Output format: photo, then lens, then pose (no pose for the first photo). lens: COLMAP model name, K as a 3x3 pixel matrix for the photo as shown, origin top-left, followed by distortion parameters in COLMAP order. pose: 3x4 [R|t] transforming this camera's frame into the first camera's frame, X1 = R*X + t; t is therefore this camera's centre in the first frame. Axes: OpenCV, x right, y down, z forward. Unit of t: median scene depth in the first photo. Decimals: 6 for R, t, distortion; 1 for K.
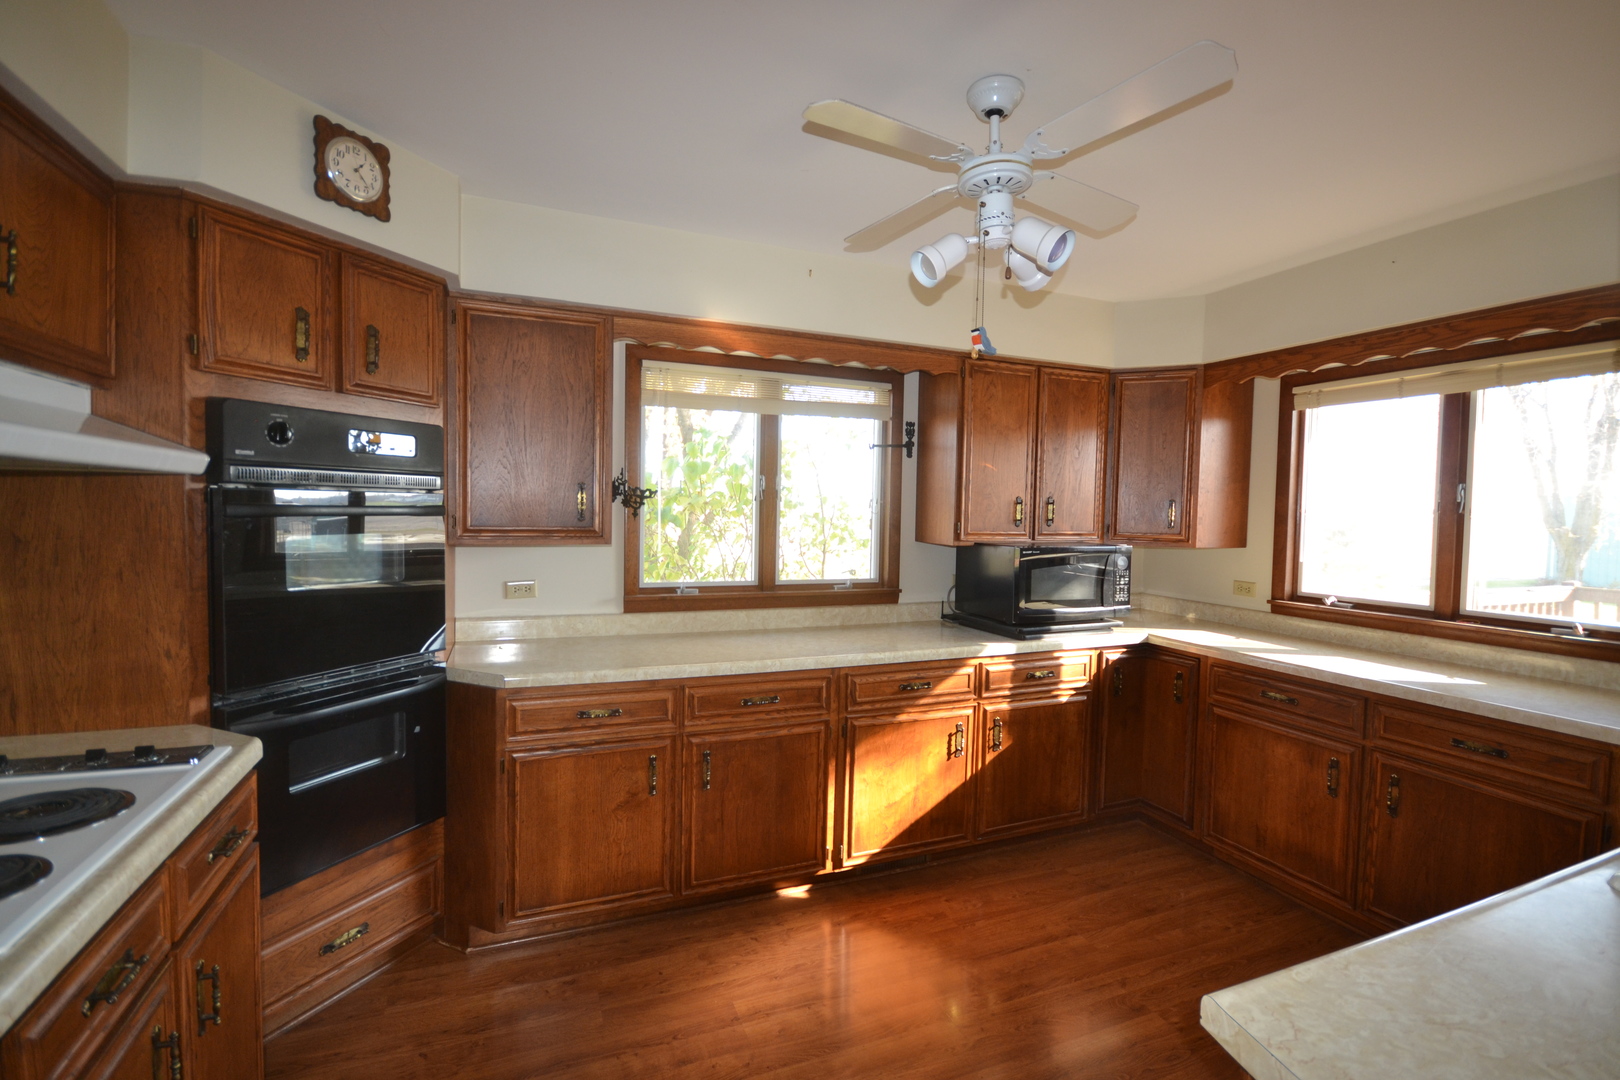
lens RADIAL K [[728.7, 0, 810.7], [0, 728.7, 539.4], [0, 0, 1]] dist [0.001718, -0.001796]
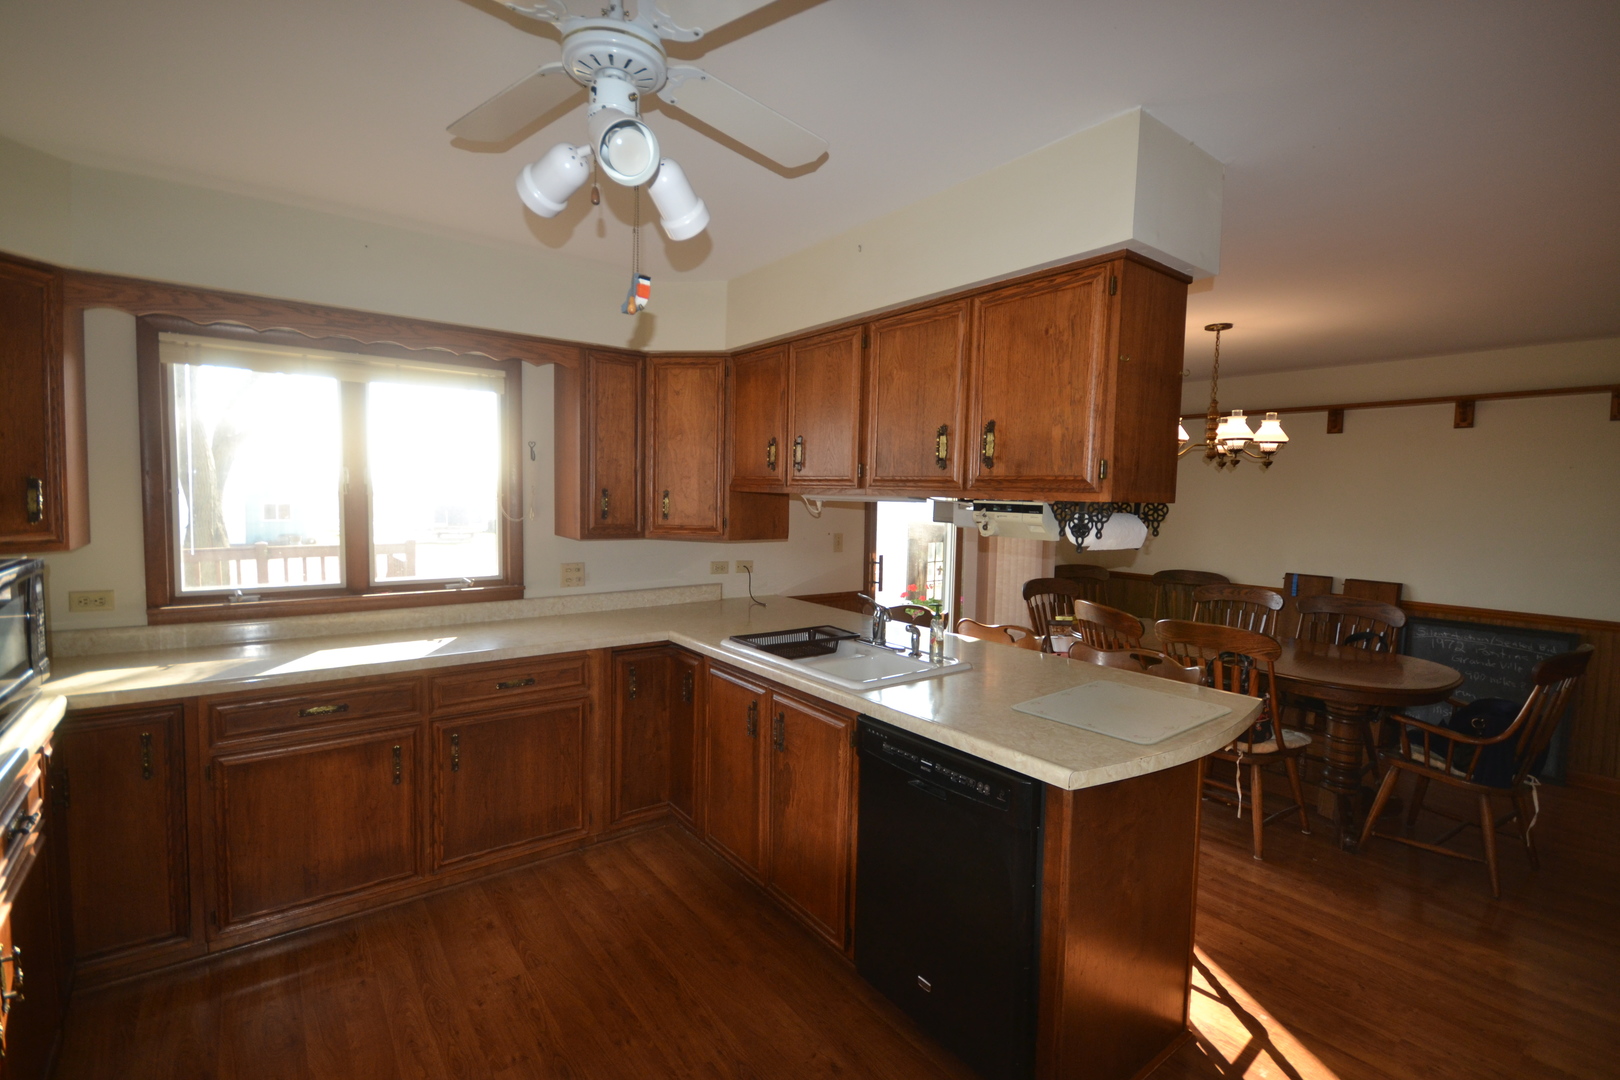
lens RADIAL K [[728.7, 0, 805.4], [0, 728.7, 533.9], [0, 0, 1]] dist [0.001718, -0.001796]
pose [[-0.253110, -0.077994, 0.964288, -0.336691], [0.017527, 0.996212, 0.085177, -0.059743], [-0.967279, 0.038460, -0.250784, 0.650784]]
